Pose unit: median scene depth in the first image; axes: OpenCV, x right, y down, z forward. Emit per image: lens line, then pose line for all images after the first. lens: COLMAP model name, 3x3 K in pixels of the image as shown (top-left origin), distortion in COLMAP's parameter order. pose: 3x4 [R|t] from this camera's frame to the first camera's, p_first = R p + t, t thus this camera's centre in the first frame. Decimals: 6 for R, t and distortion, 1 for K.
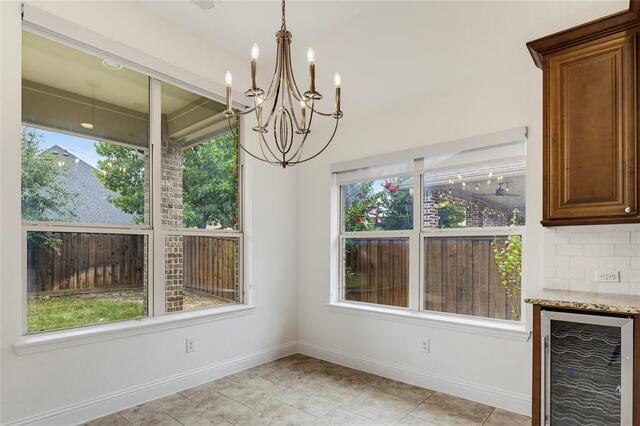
lens RADIAL K [[348.7, 0, 318.2], [0, 348.7, 245.7], [0, 0, 1]] dist [-0.002075, -0.001334]
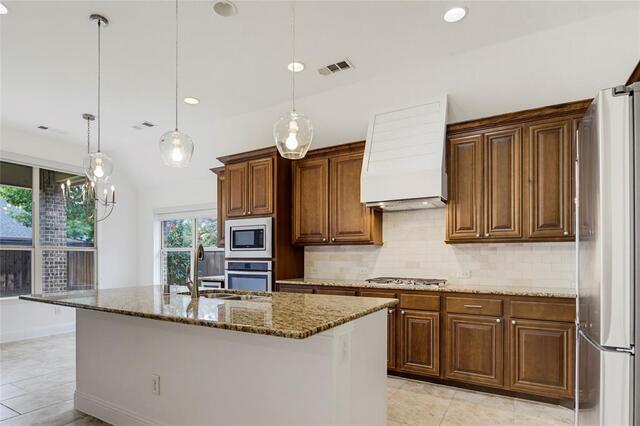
lens RADIAL K [[353.4, 0, 315.9], [0, 353.4, 258.6], [0, 0, 1]] dist [-0.003359, -0.000858]
pose [[0.985788, -0.003222, 0.167961, 0.521750], [0.001828, 0.999963, 0.008454, -0.000882], [-0.167982, -0.008027, 0.985757, -0.839139]]
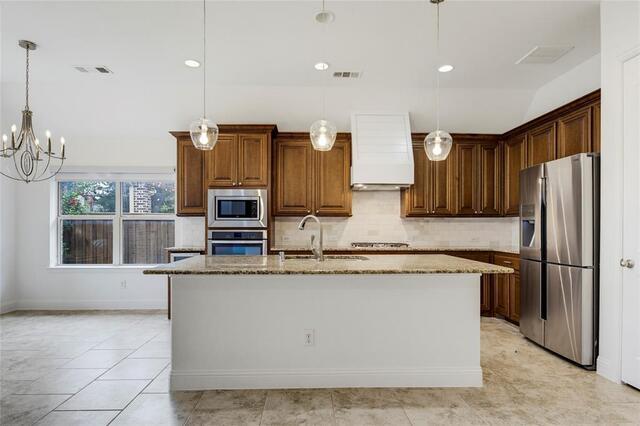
lens RADIAL K [[349.9, 0, 322.0], [0, 349.9, 228.4], [0, 0, 1]] dist [-0.000212, -0.000349]
pose [[0.738767, -0.005603, 0.673938, -0.098444], [-0.001973, 0.999943, 0.010476, -0.003289], [-0.673958, -0.009069, 0.738714, -0.723256]]
